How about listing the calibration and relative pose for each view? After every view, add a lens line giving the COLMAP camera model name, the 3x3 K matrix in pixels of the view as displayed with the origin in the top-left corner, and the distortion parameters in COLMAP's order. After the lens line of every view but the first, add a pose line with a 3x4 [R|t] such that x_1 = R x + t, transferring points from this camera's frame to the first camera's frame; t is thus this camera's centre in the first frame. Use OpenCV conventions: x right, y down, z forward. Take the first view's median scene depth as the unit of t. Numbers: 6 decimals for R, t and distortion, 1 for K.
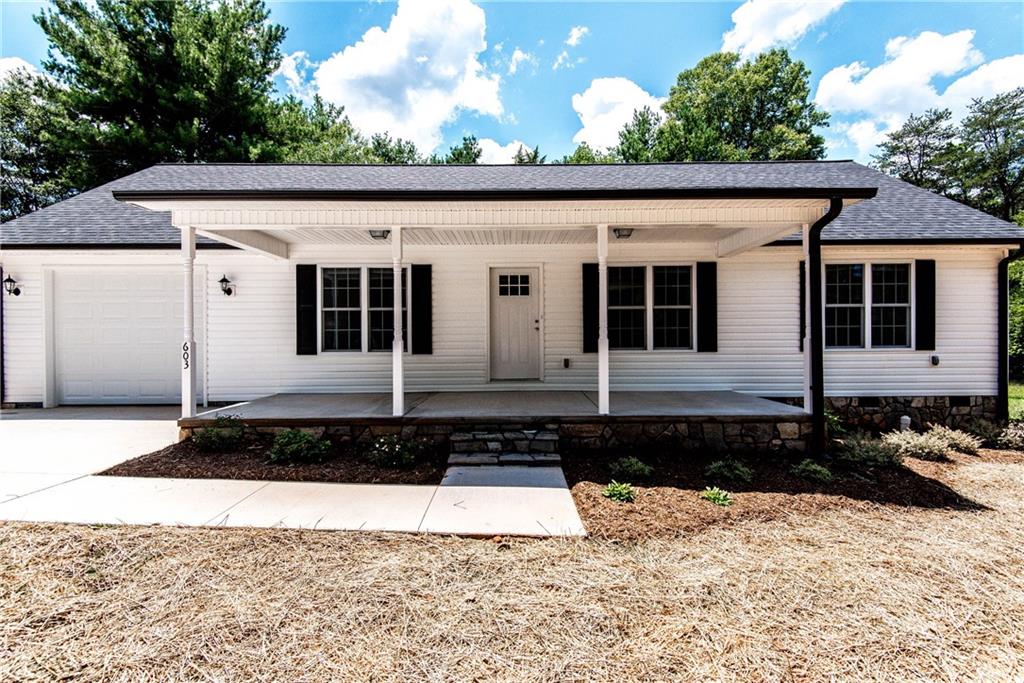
lens RADIAL K [[461.4, 0, 513.4], [0, 461.4, 338.8], [0, 0, 1]] dist [0.028416, -0.015592]
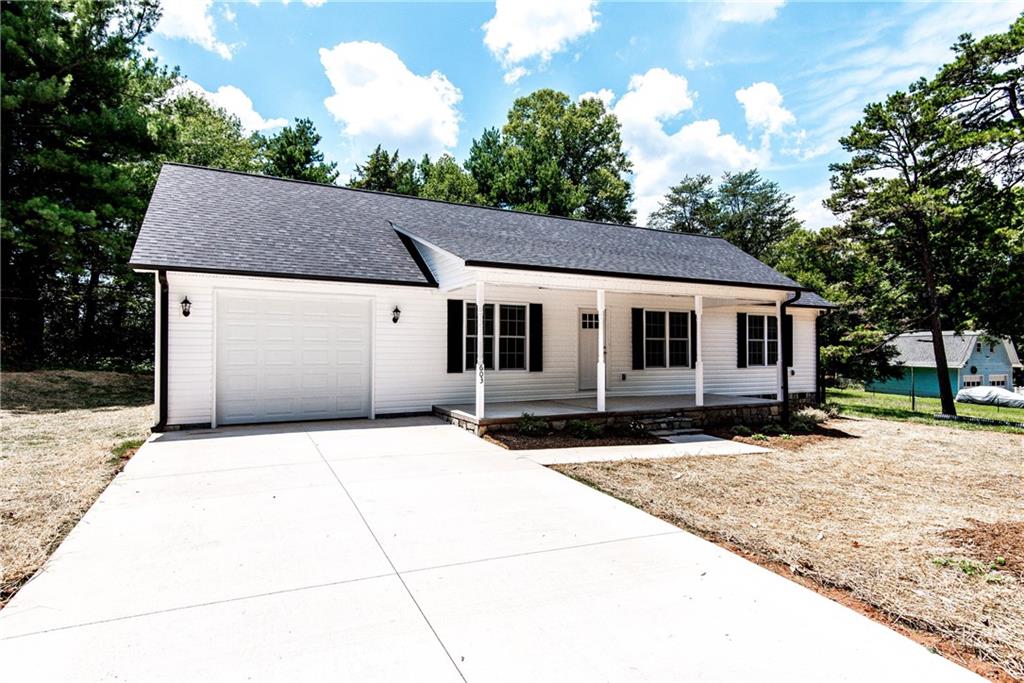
lens RADIAL K [[537.9, 0, 512.0], [0, 537.9, 341.5], [0, 0, 1]] dist [0.029788, -0.019054]
pose [[0.894310, 0.015914, 0.447165, -0.940468], [-0.007764, 0.999769, -0.020053, -0.020986], [-0.447380, 0.014461, 0.894227, -0.341798]]
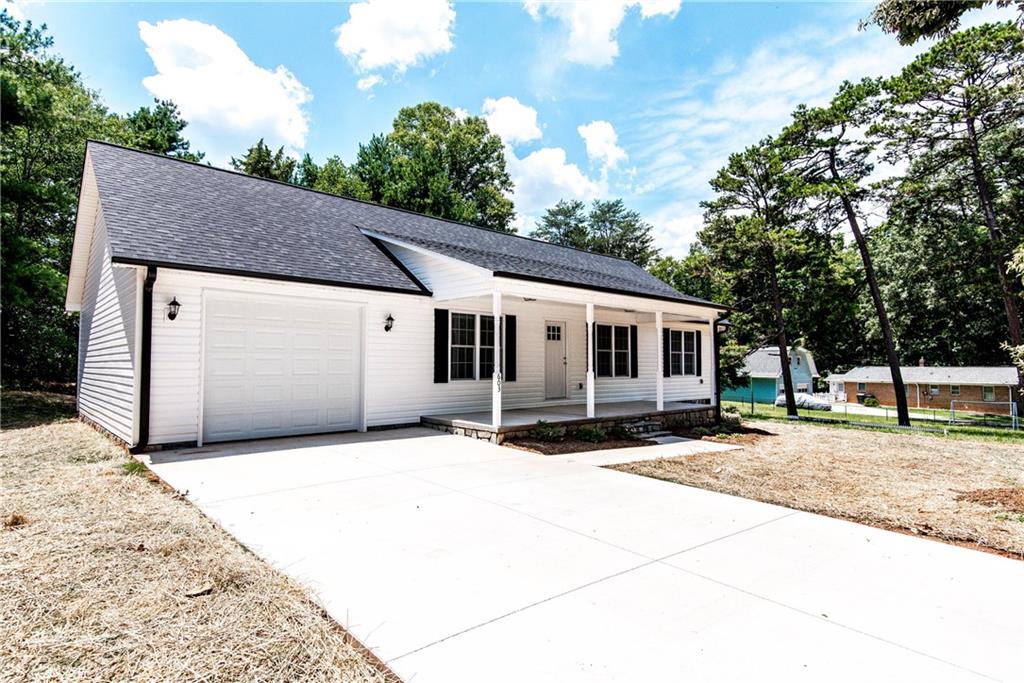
lens RADIAL K [[537.9, 0, 512.0], [0, 537.9, 341.5], [0, 0, 1]] dist [0.029788, -0.019054]
pose [[0.743907, 0.036792, 0.667269, -1.241616], [-0.007831, 0.998895, -0.046347, -0.009805], [-0.668237, 0.029253, 0.743373, -0.176654]]
